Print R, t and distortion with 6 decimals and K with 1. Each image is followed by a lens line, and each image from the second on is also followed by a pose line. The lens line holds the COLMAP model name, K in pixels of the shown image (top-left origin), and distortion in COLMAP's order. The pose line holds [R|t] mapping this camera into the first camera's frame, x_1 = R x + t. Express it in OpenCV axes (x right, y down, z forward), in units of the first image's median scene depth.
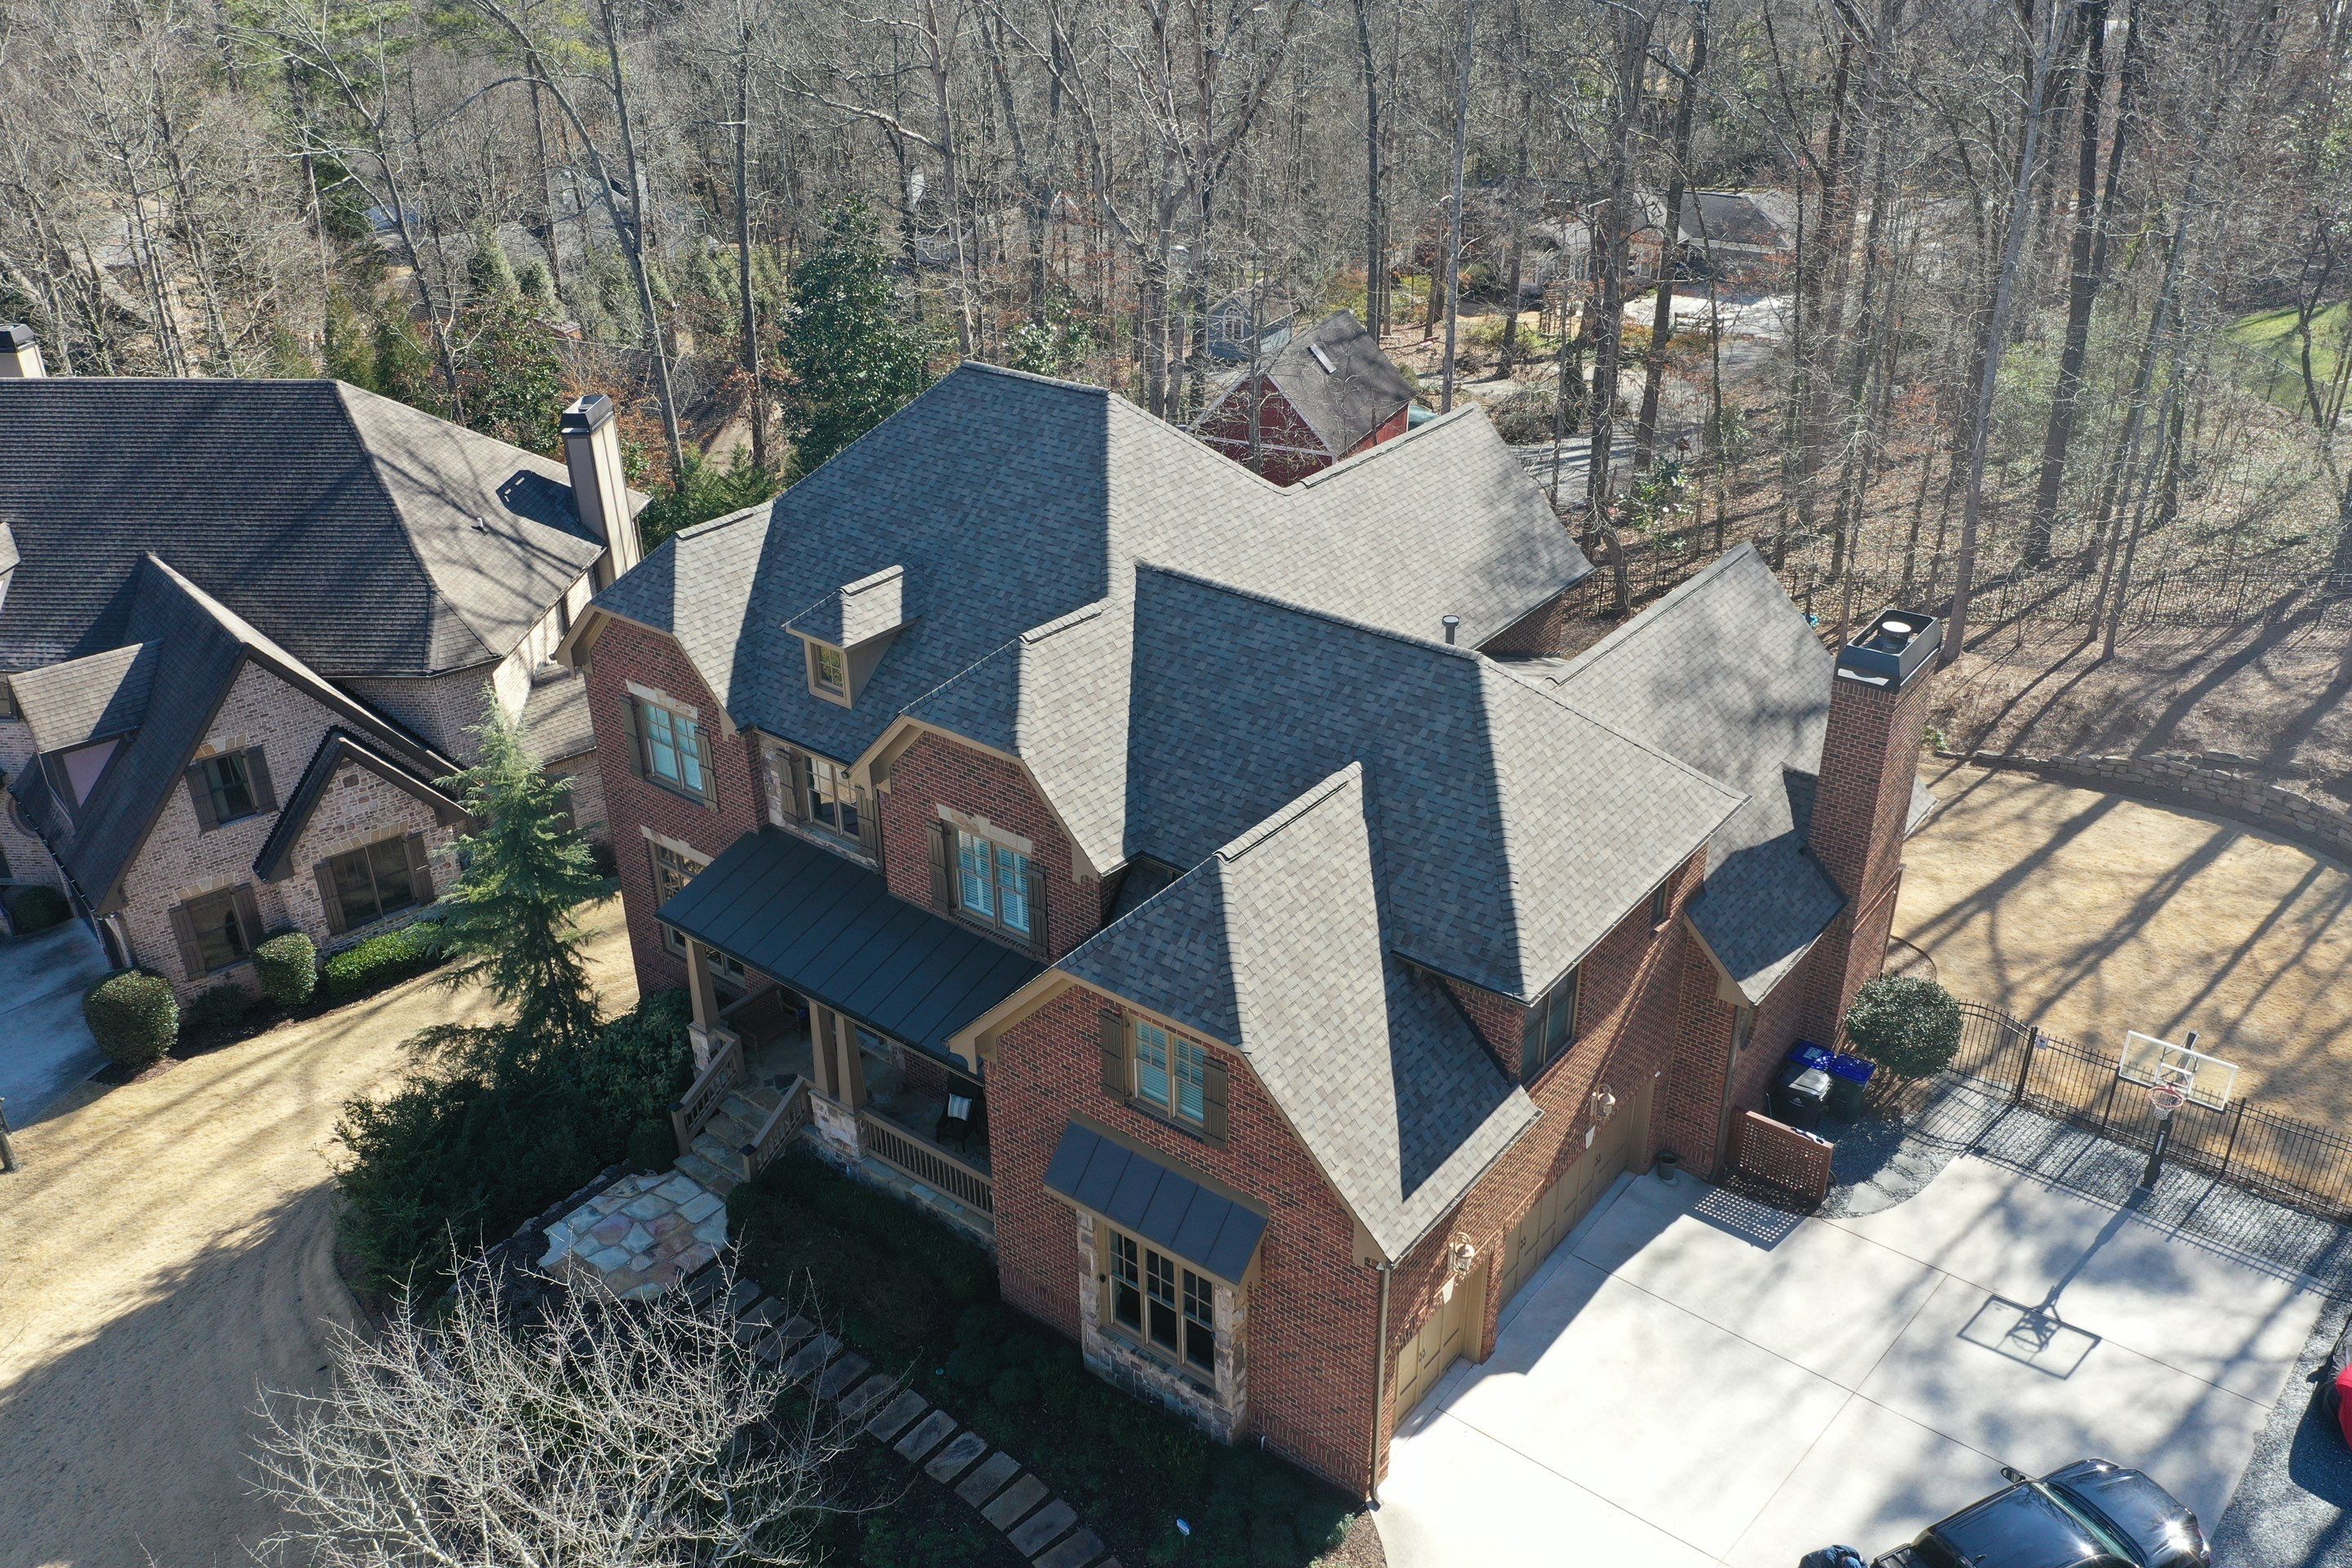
lens RADIAL K [[1840.9, 0, 1176.0], [0, 1840.9, 784.0], [0, 0, 1]] dist [-0.002118, -0.000331]
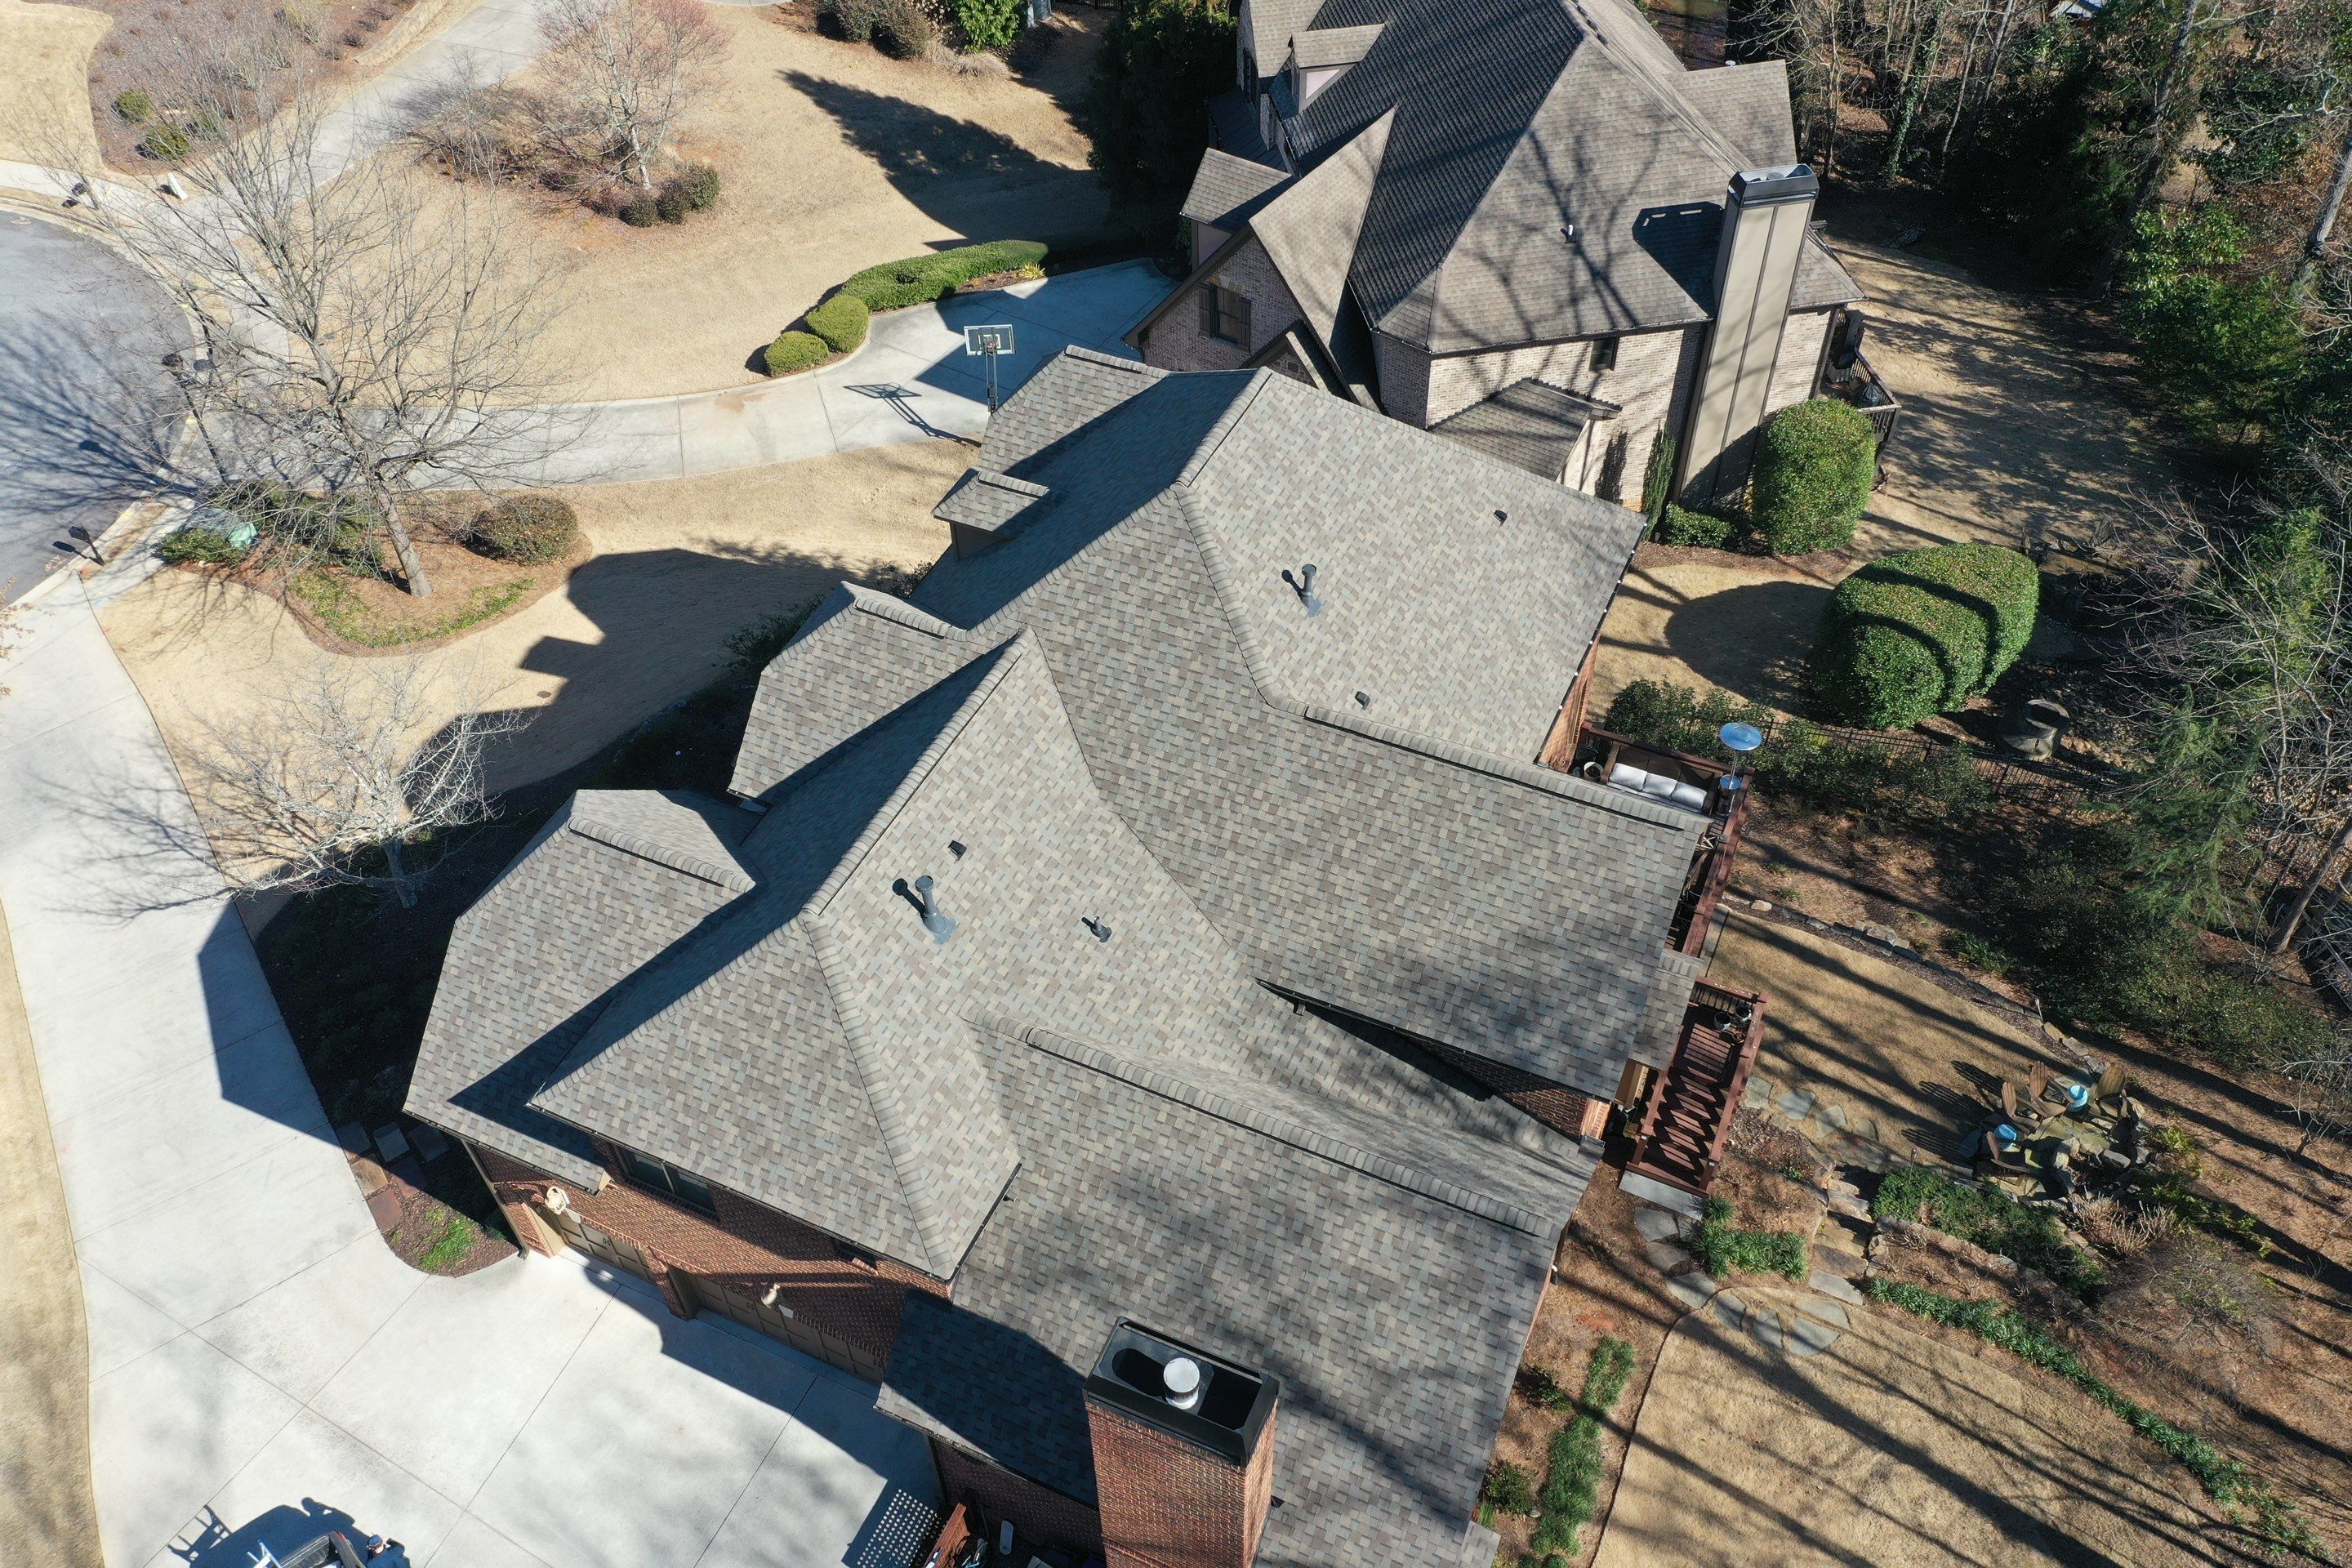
lens RADIAL K [[1835.6, 0, 1178.3], [0, 1835.6, 846.6], [0, 0, 1]] dist [0.003754, 0.000893]
pose [[0.227033, 0.730407, -0.644175, 0.772049], [-0.443773, 0.666375, 0.599175, -0.723465], [0.866904, 0.149835, 0.475423, 0.681555]]
